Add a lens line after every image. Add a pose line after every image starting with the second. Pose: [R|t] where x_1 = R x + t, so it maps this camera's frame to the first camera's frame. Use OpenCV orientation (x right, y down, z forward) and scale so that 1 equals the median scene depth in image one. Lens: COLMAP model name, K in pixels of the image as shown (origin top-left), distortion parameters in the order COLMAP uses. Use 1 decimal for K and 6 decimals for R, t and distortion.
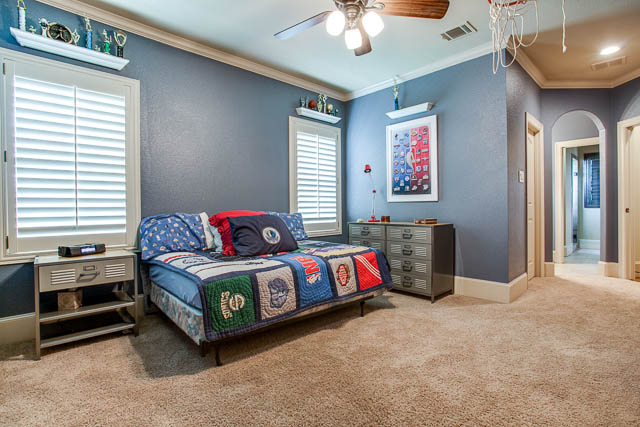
lens RADIAL K [[311.1, 0, 319.8], [0, 311.1, 211.8], [0, 0, 1]] dist [-0.042722, 0.002049]
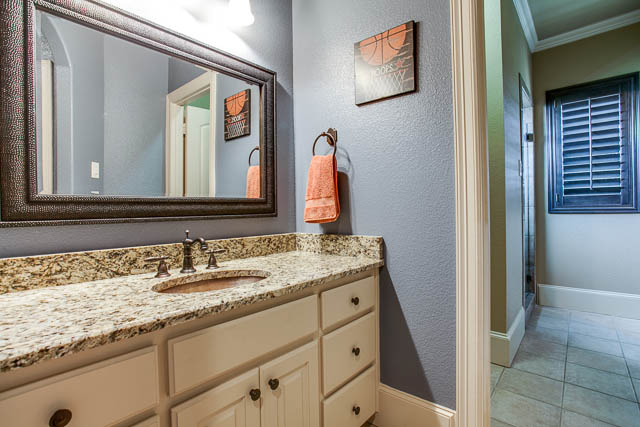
lens RADIAL K [[311.1, 0, 320.0], [0, 311.1, 212.9], [0, 0, 1]] dist [-0.042722, 0.002049]
pose [[0.995970, -0.012243, 0.088846, 0.500536], [0.012539, 0.999918, -0.002768, -0.017726], [-0.088804, 0.003871, 0.996042, 0.581003]]
